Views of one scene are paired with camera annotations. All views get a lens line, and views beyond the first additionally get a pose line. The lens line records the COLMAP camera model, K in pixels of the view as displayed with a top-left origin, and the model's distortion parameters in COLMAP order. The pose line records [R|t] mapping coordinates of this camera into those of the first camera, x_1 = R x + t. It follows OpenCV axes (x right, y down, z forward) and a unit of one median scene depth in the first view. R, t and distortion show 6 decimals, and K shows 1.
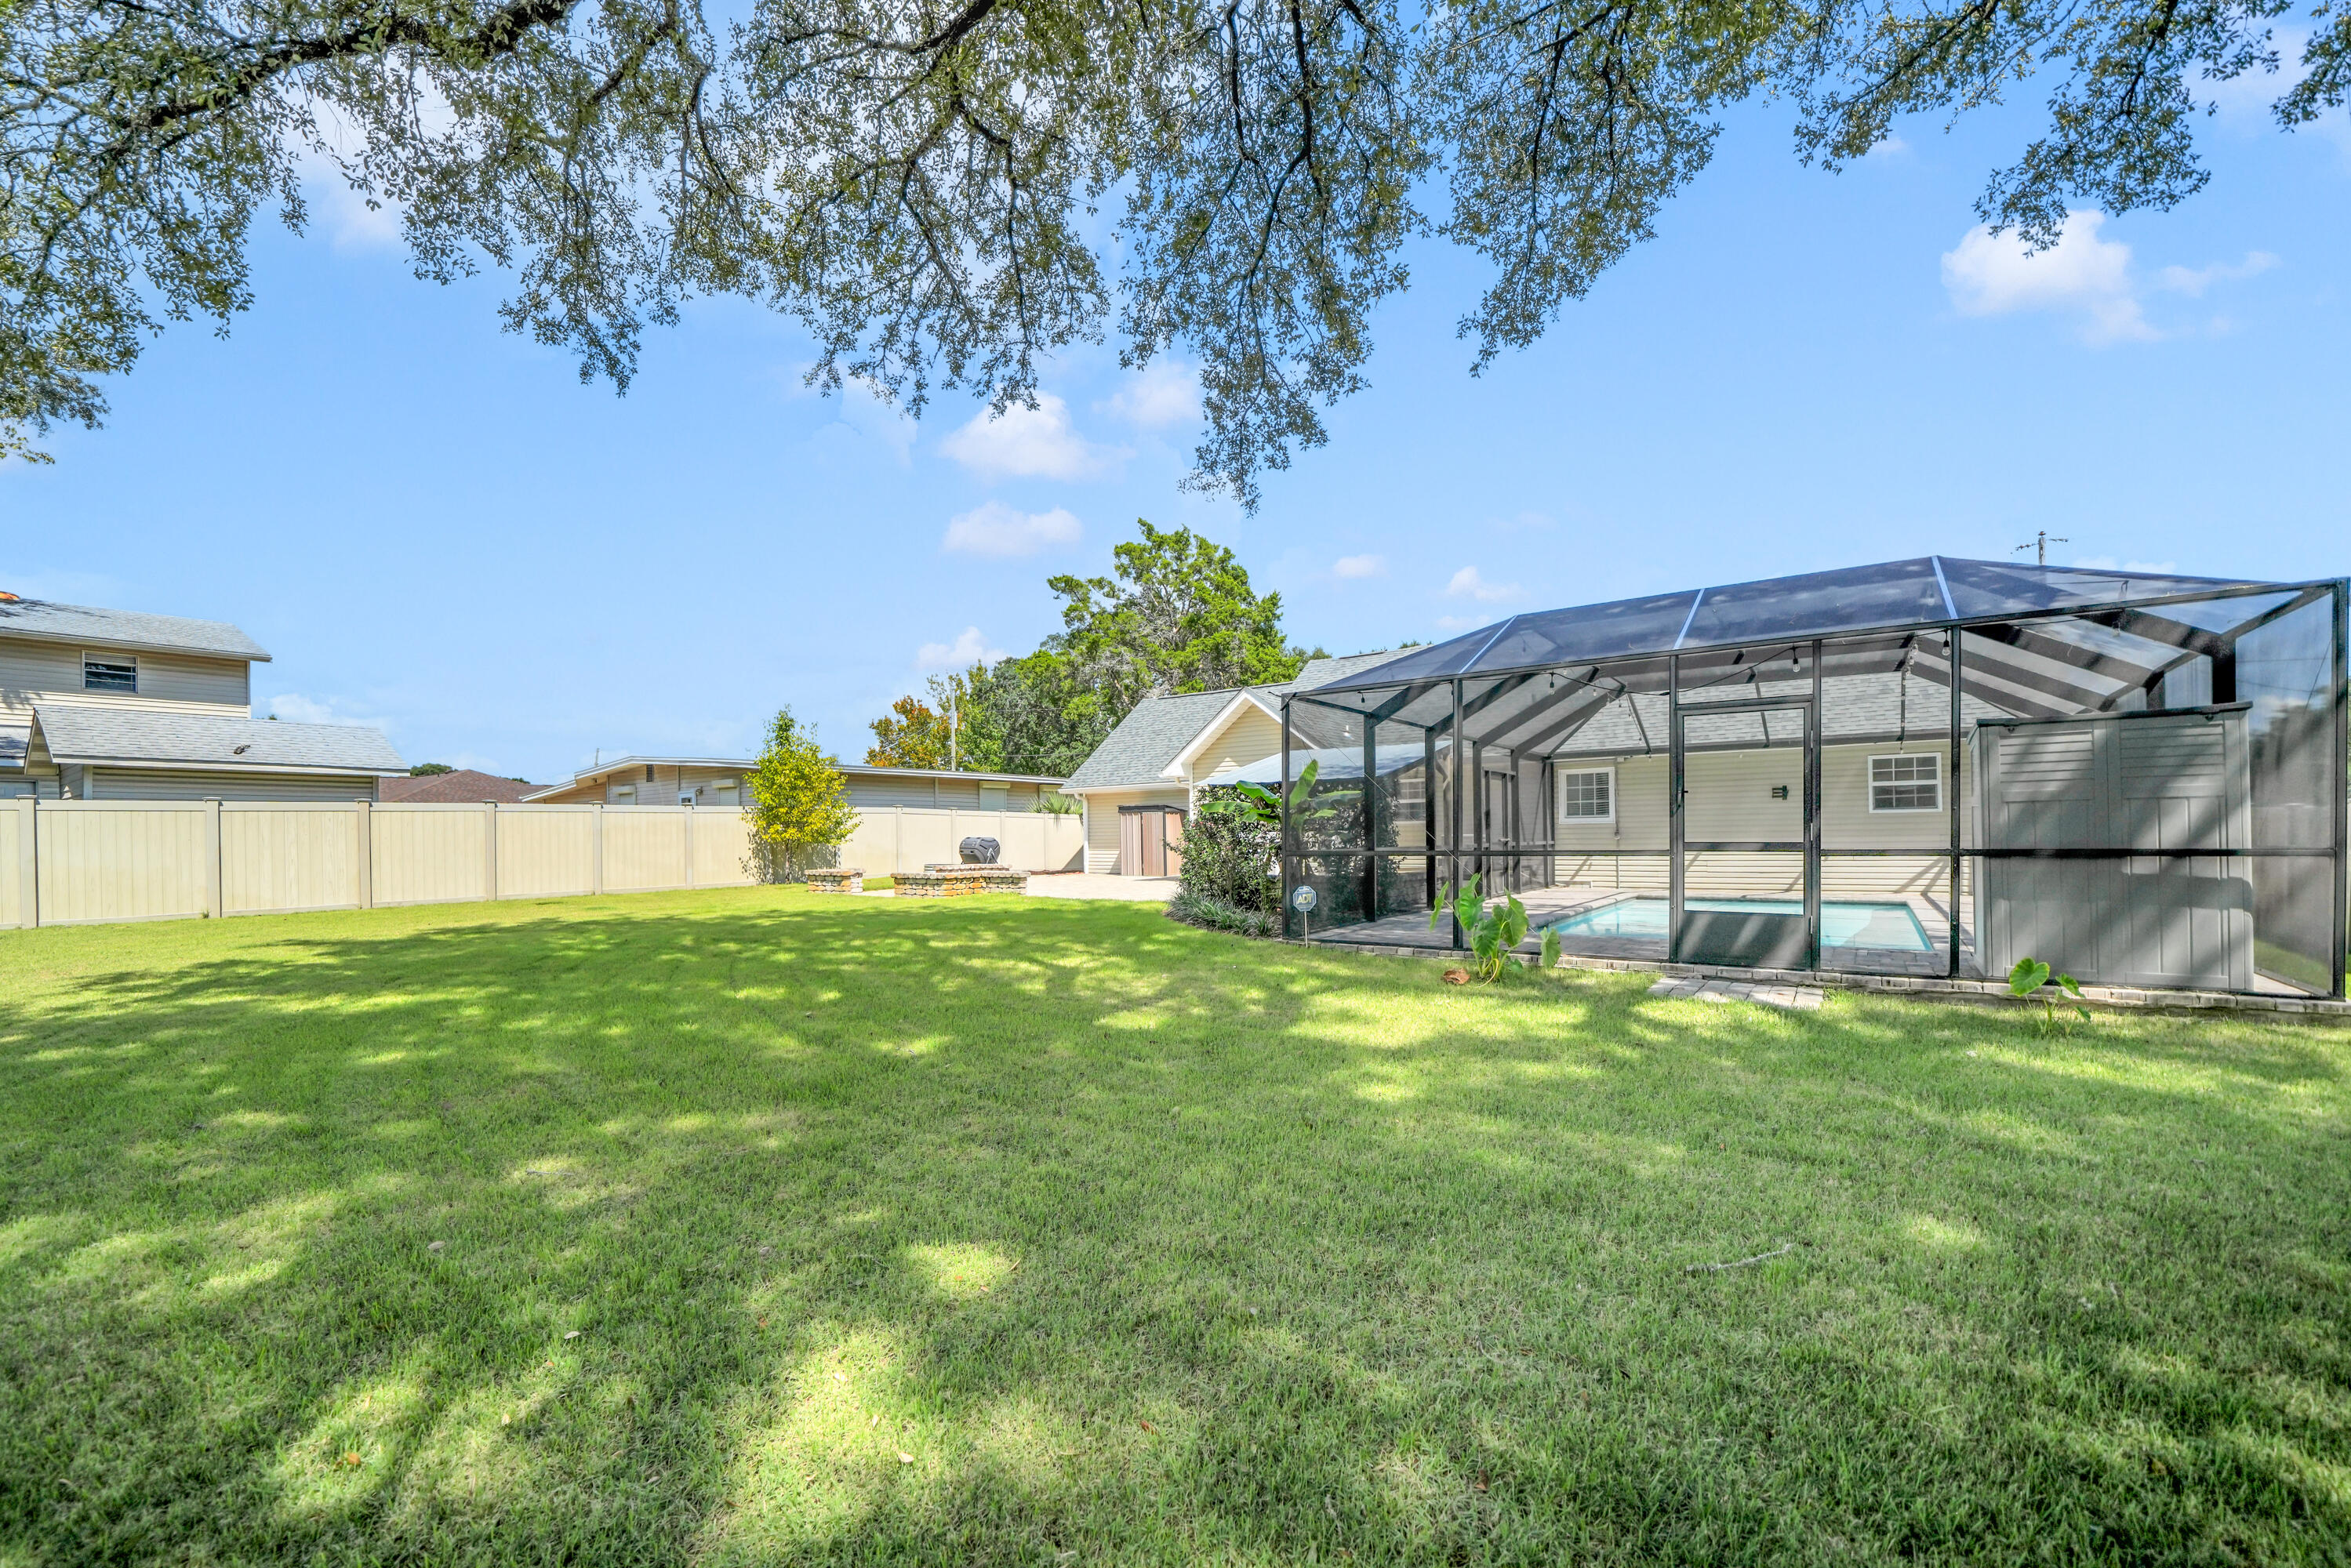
lens RADIAL K [[952.7, 0, 1167.8], [0, 952.7, 832.7], [0, 0, 1]] dist [0.001468, -0.009064]
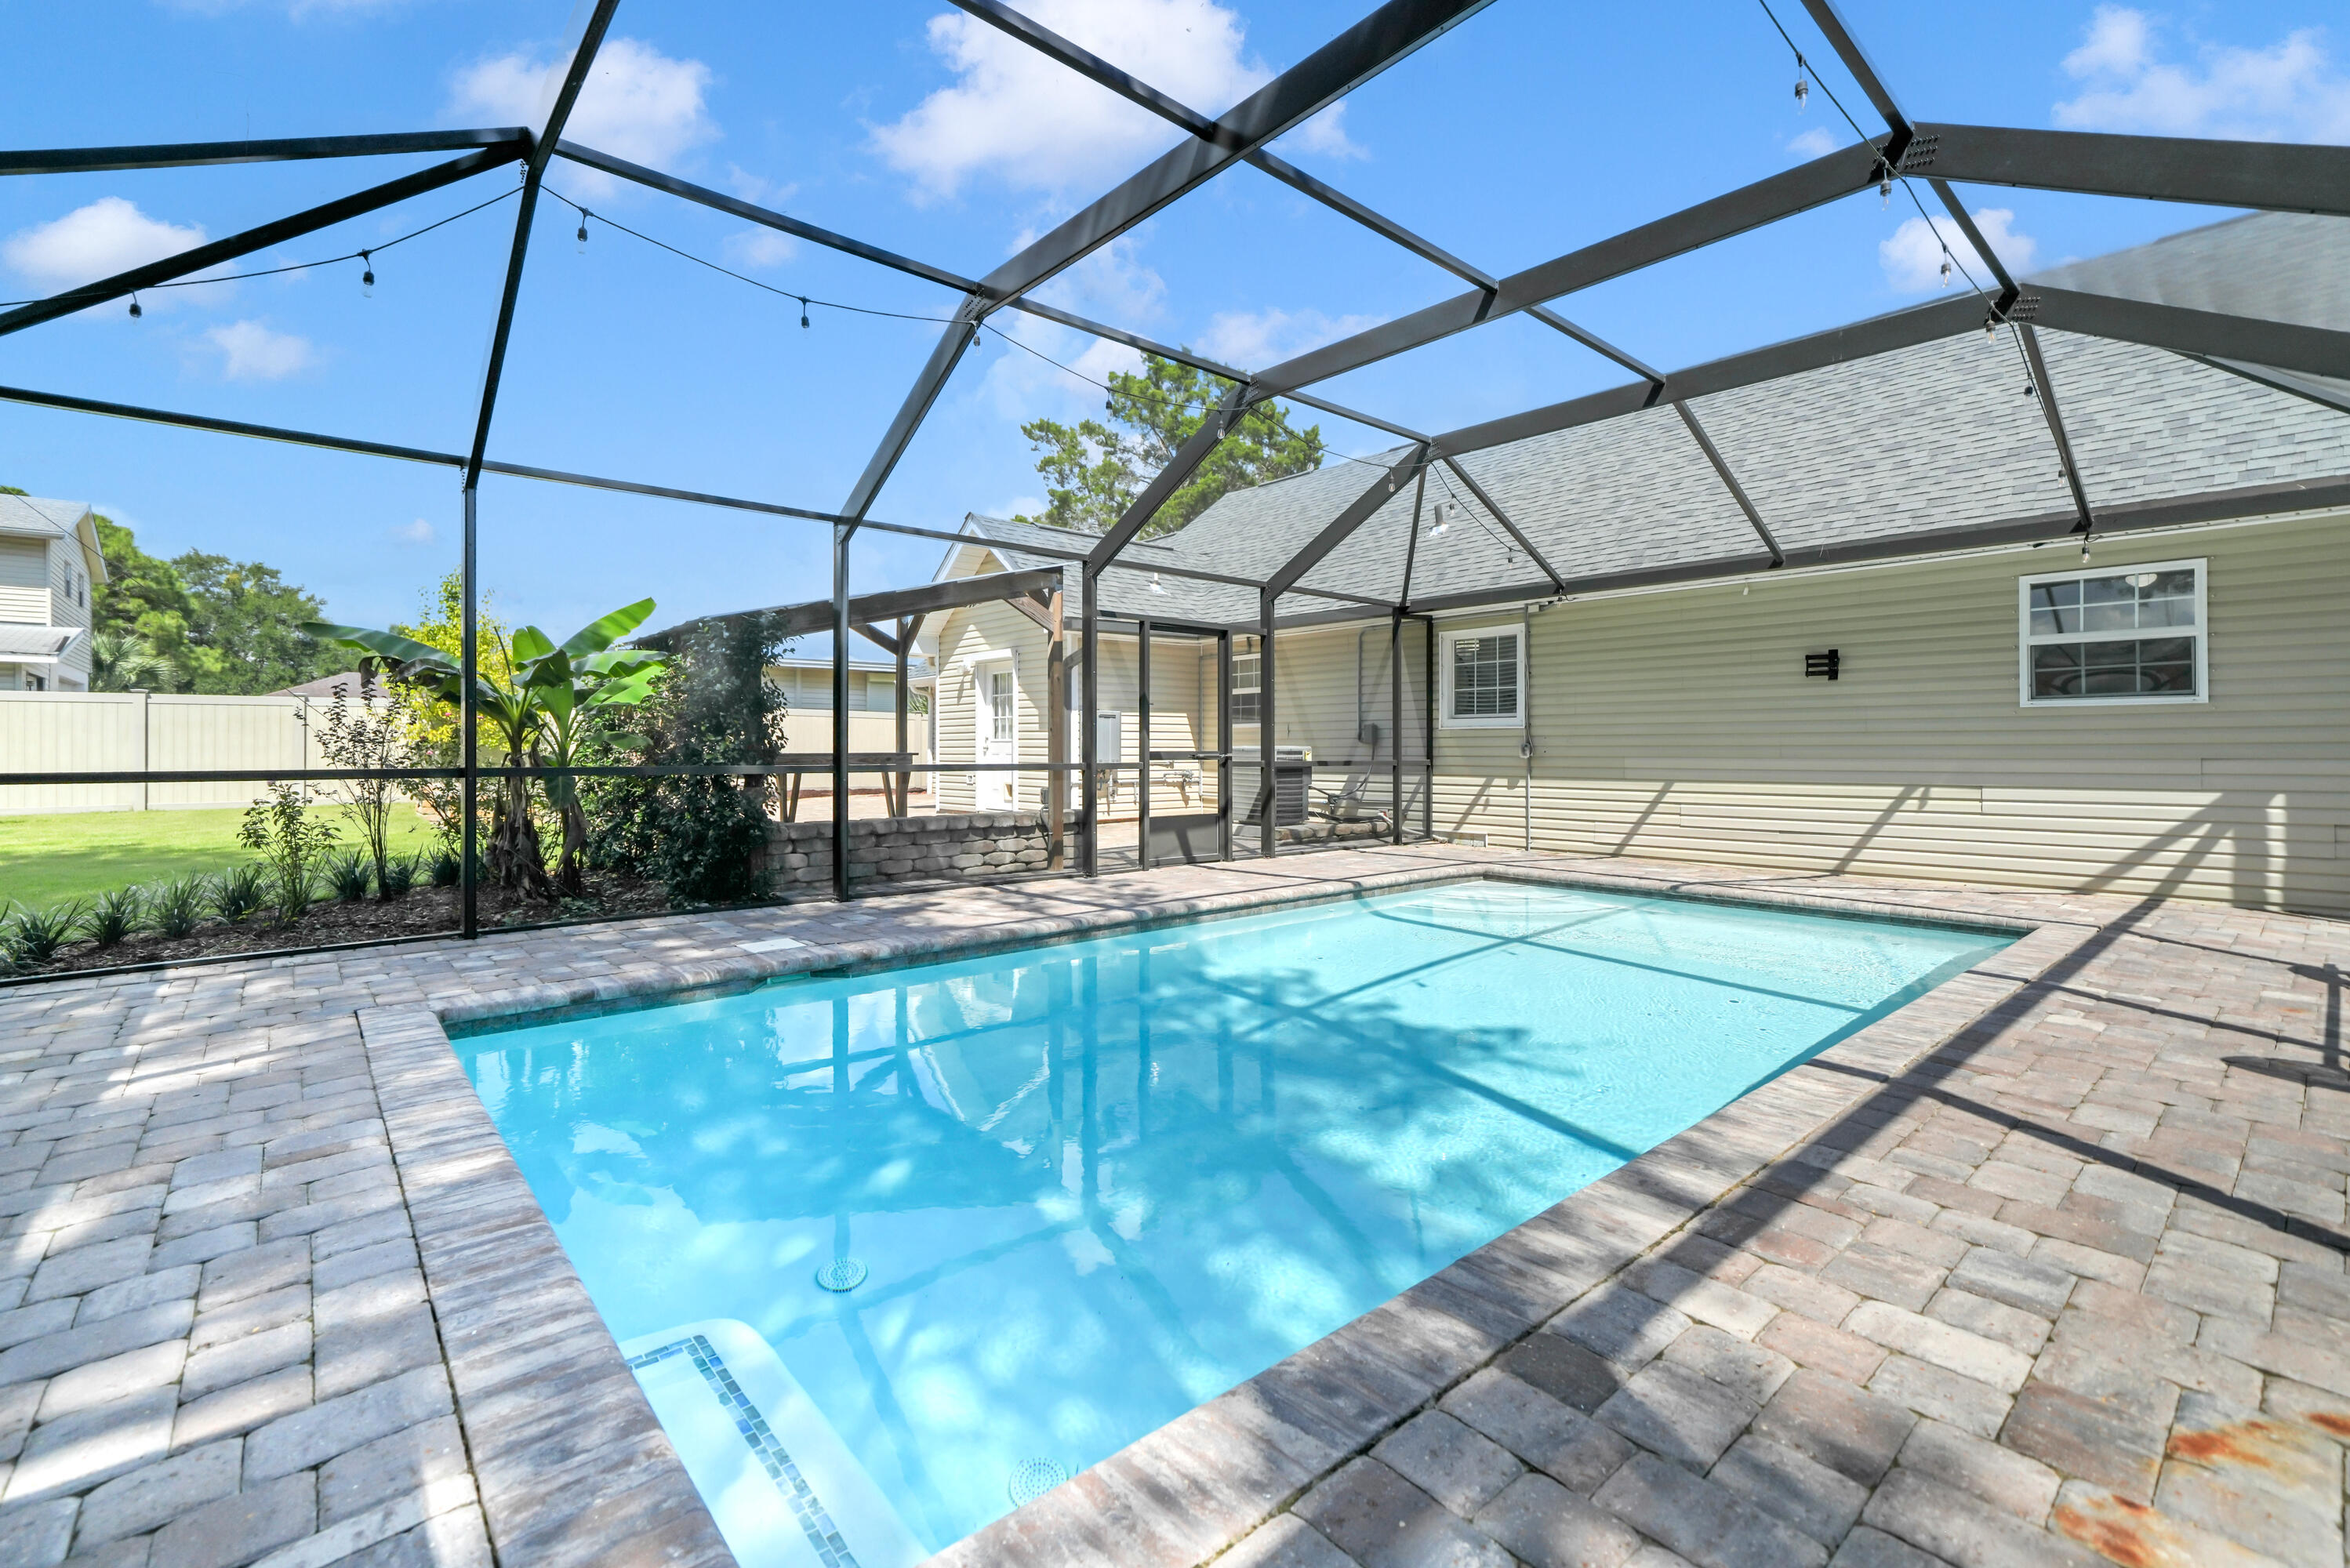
lens RADIAL K [[1024.5, 0, 1153.2], [0, 1024.5, 748.1], [0, 0, 1]] dist [-0.000003, 0.000227]
pose [[0.973443, 0.013643, -0.228522, 0.460843], [-0.012713, 0.999904, 0.005539, 0.000620], [0.228575, -0.002486, 0.973523, 0.452341]]
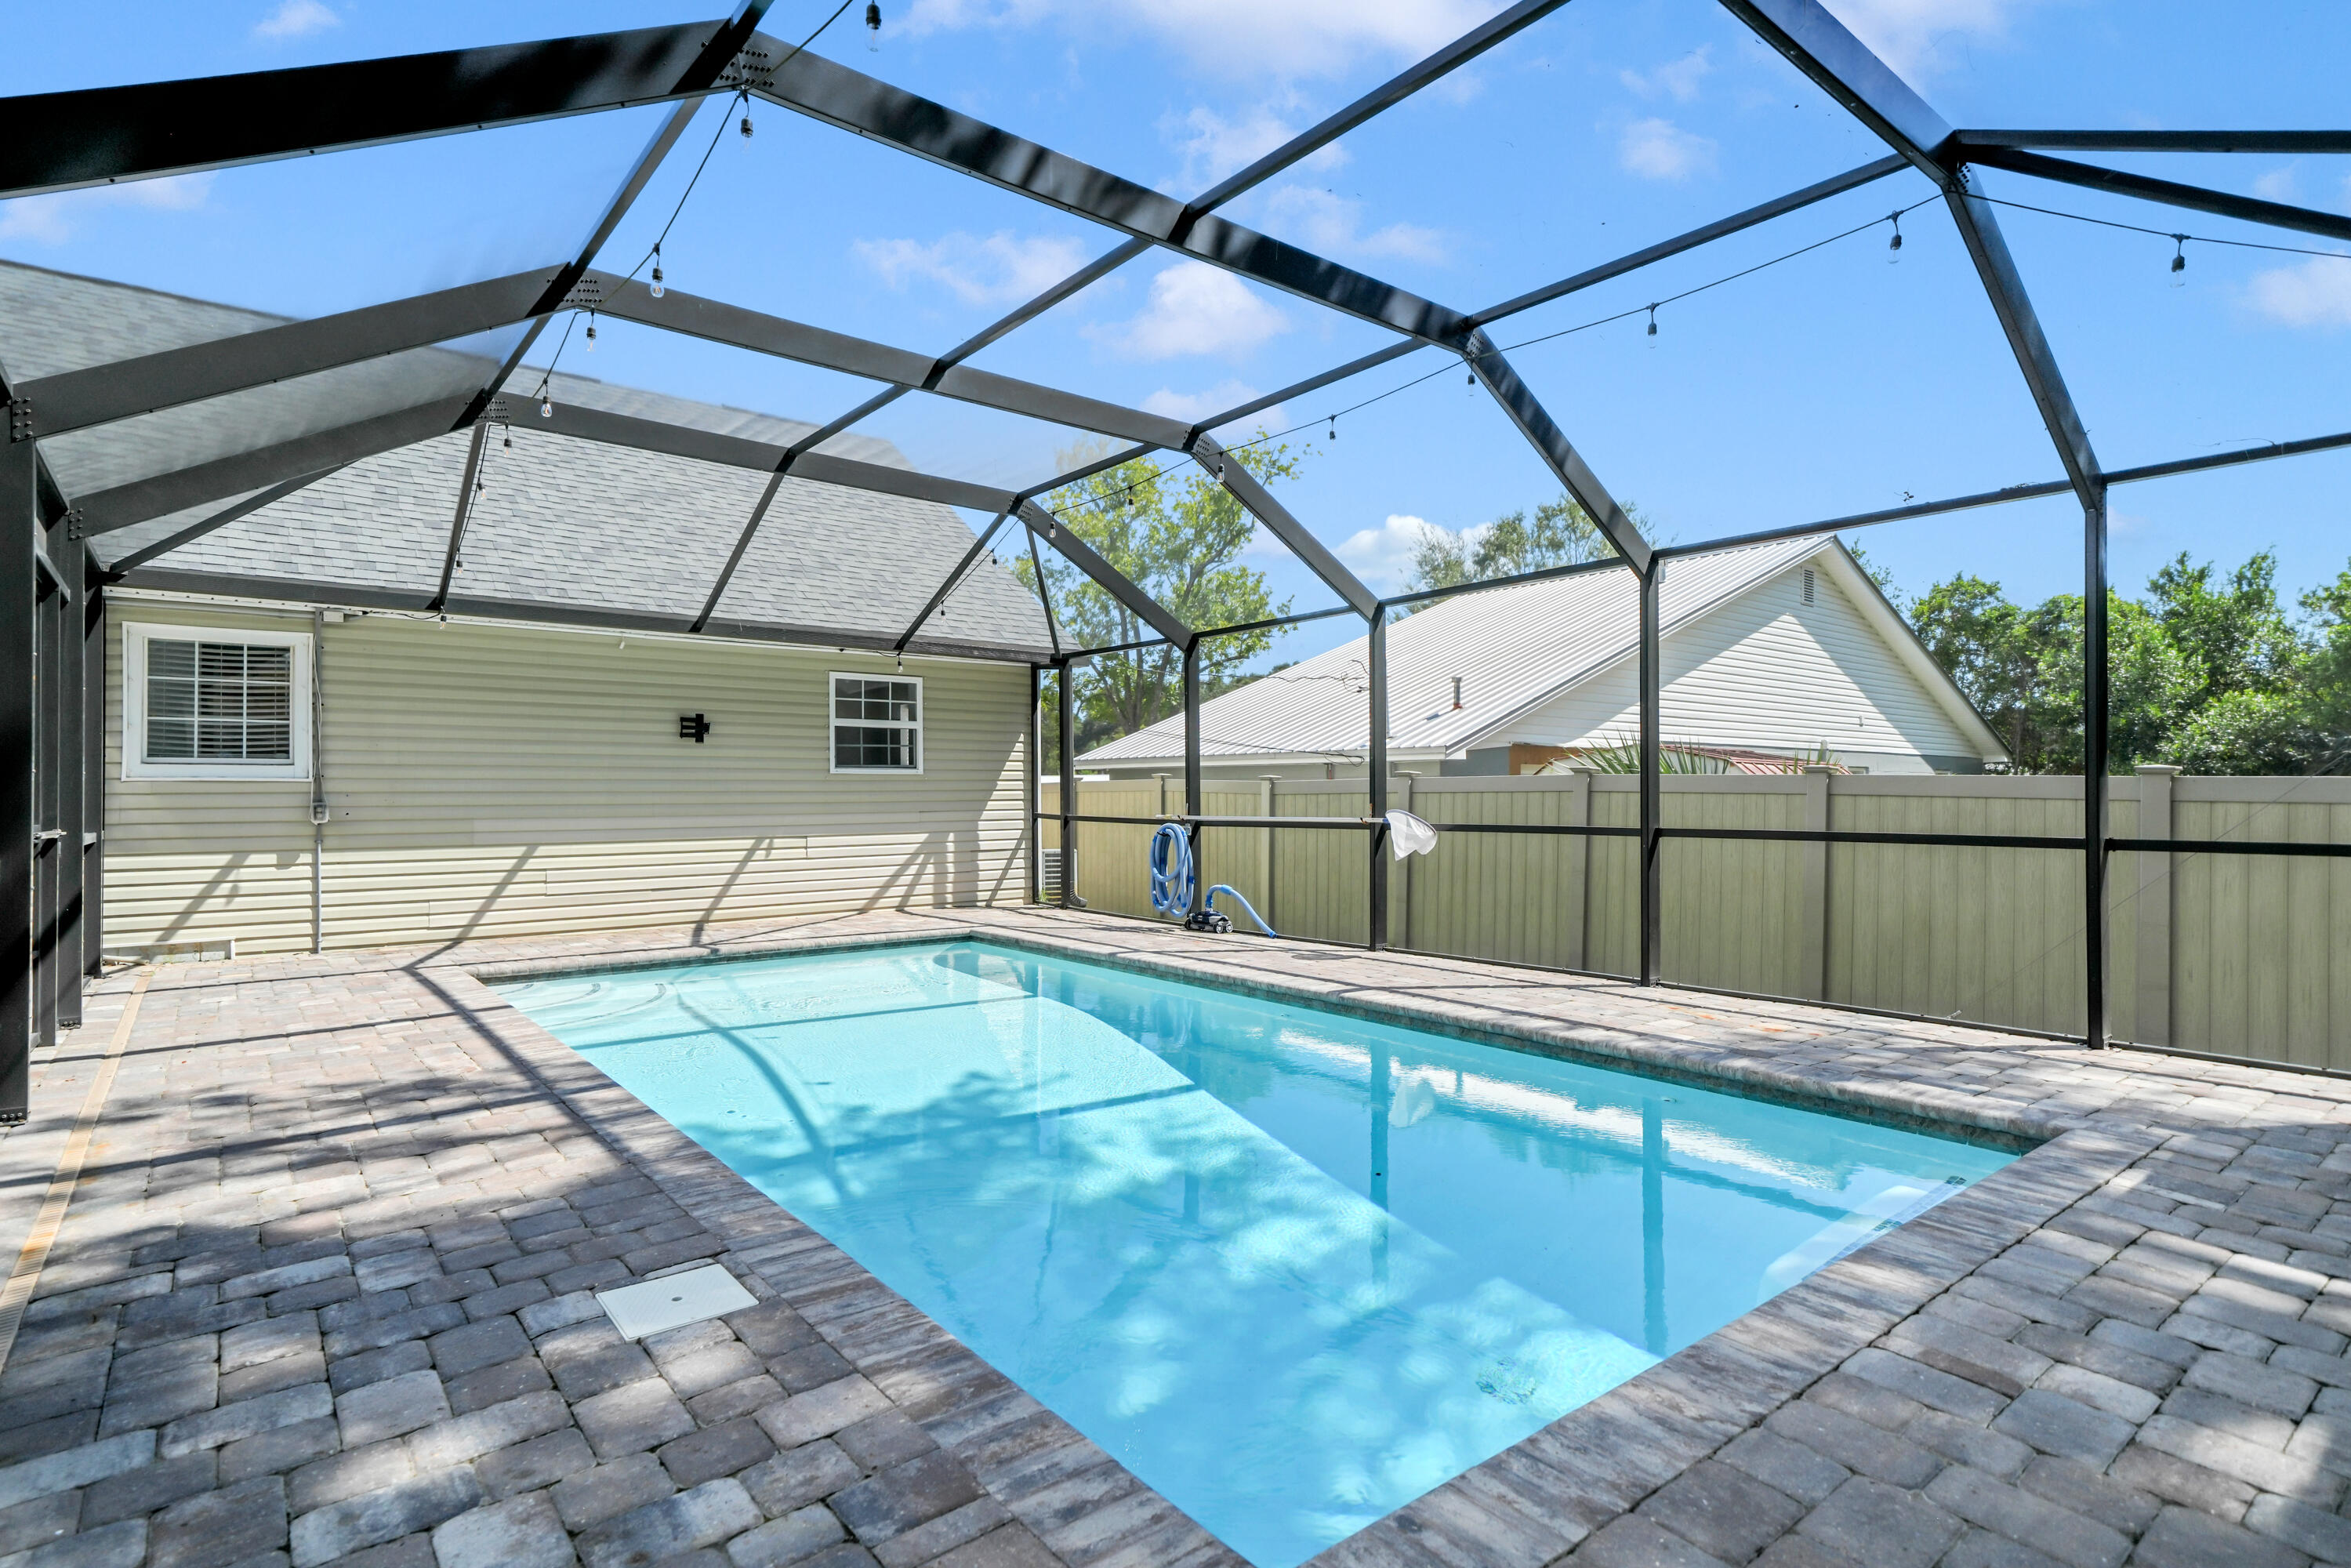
lens RADIAL K [[1160.4, 0, 1152.0], [0, 1160.4, 779.5], [0, 0, 1]] dist [0.015618, -0.001189]
pose [[0.271397, 0.024156, 0.962164, 0.128068], [-0.004925, 0.999707, -0.023709, -0.001666], [-0.962455, 0.001696, 0.271436, 0.635819]]
